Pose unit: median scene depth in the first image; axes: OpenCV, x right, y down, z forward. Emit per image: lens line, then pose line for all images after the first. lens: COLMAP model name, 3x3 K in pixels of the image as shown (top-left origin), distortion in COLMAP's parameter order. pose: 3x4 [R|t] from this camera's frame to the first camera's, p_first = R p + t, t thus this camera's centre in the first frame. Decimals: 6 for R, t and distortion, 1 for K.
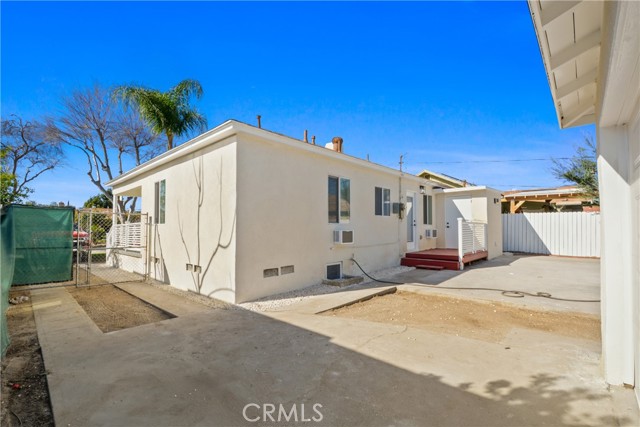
lens RADIAL K [[282.9, 0, 319.6], [0, 282.9, 218.4], [0, 0, 1]] dist [0.005351, -0.004208]
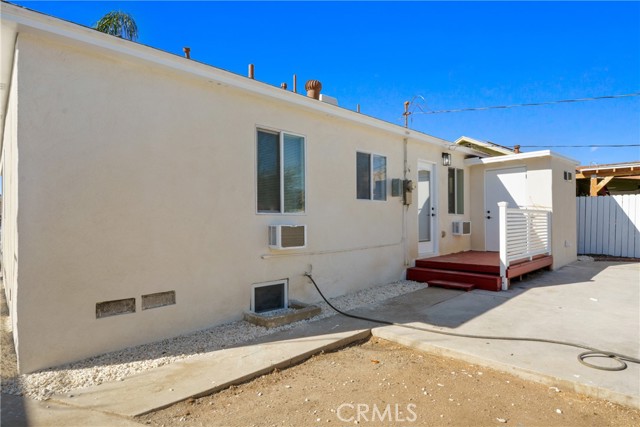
lens RADIAL K [[345.7, 0, 319.9], [0, 345.7, 216.1], [0, 0, 1]] dist [0.003267, -0.005112]
pose [[0.997782, -0.006768, -0.066224, 0.164125], [0.008388, 0.999672, 0.024218, 0.006173], [0.066038, -0.024719, 0.997511, 0.257316]]
